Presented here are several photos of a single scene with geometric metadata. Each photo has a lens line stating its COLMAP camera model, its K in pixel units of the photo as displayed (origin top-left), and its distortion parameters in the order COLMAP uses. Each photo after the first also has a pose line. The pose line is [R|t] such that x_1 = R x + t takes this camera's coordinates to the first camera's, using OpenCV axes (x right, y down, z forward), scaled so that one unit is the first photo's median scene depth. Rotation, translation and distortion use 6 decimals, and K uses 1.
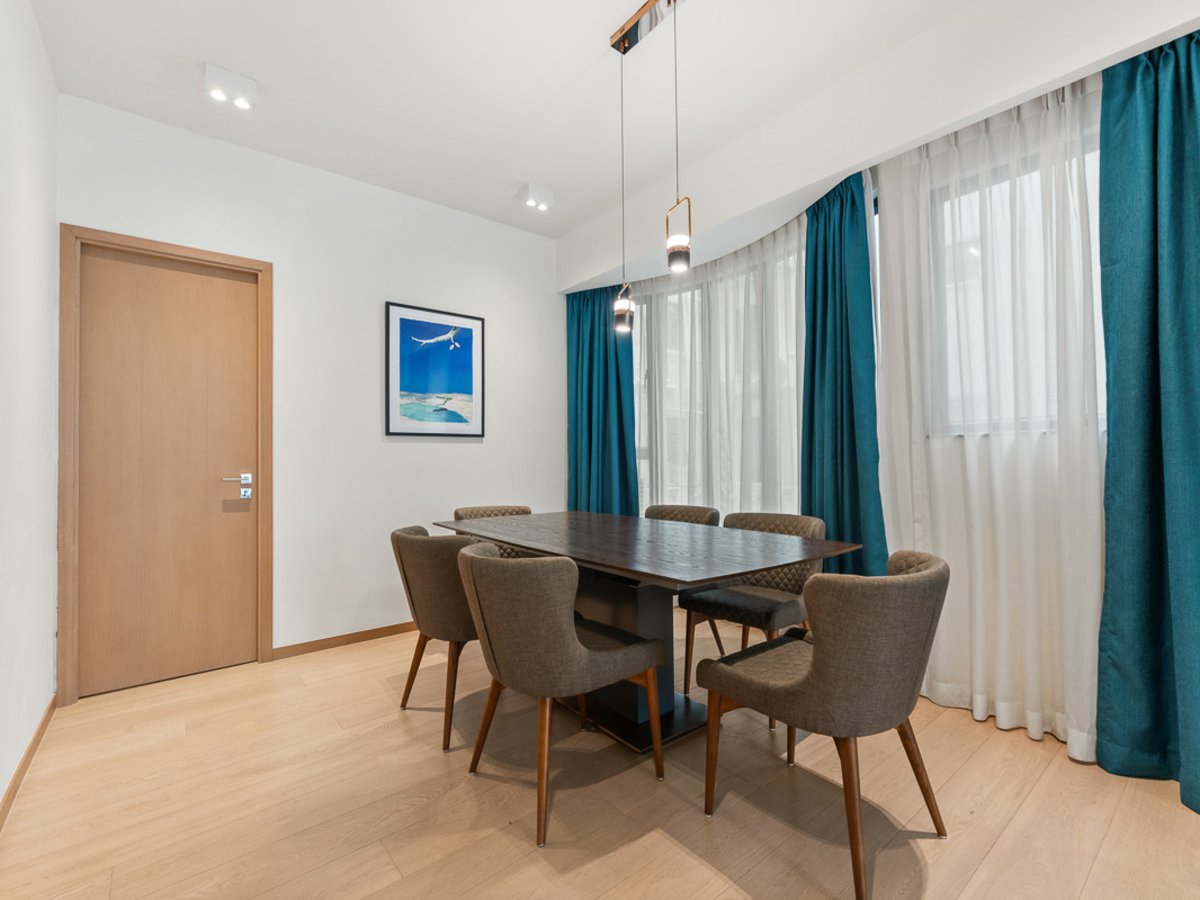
lens RADIAL K [[540.7, 0, 605.2], [0, 540.7, 447.8], [0, 0, 1]] dist [-0.002562, -0.000868]
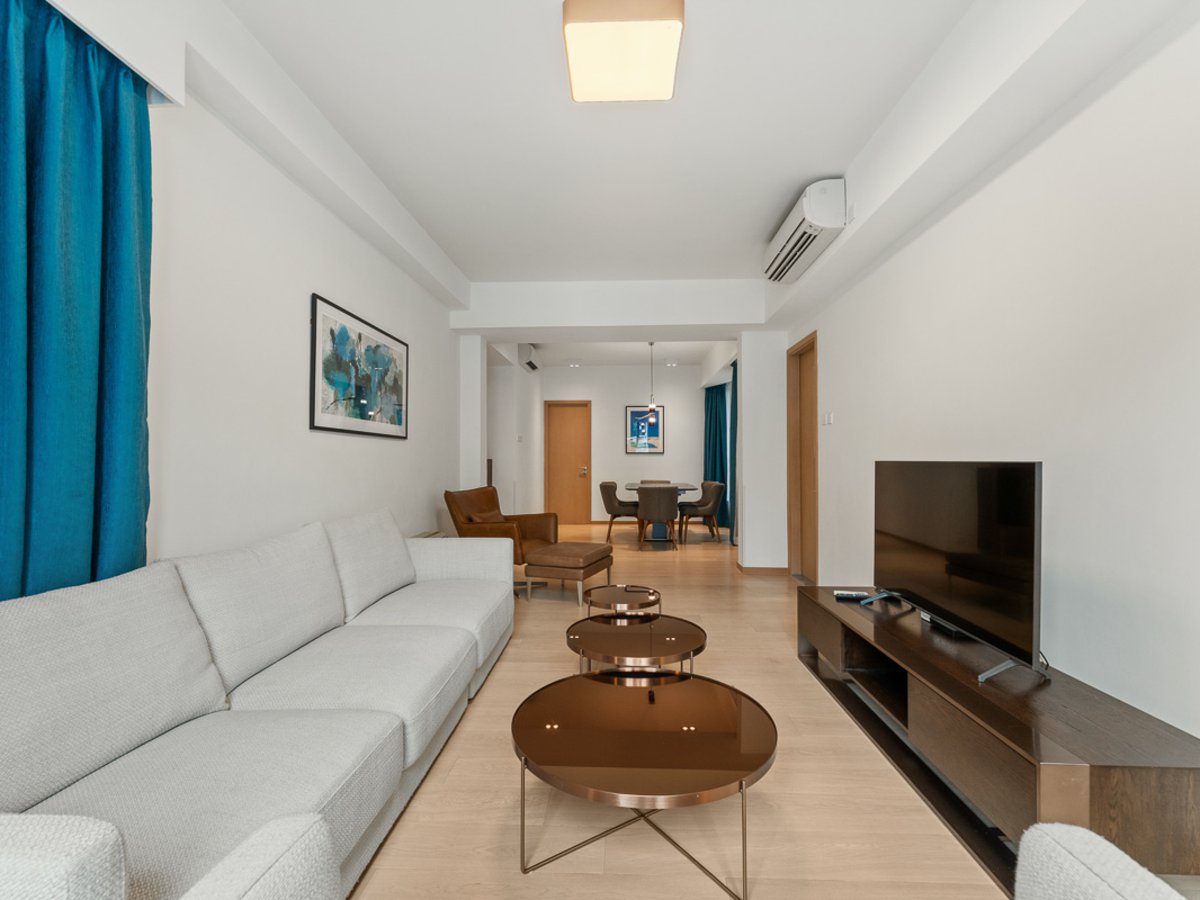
lens RADIAL K [[540.7, 0, 600.0], [0, 540.7, 454.7], [0, 0, 1]] dist [-0.002562, -0.000868]
pose [[0.746994, 0.004217, -0.664818, 1.343416], [-0.004013, 0.999990, 0.001834, -0.020637], [0.664819, 0.001299, 0.747003, -1.173320]]
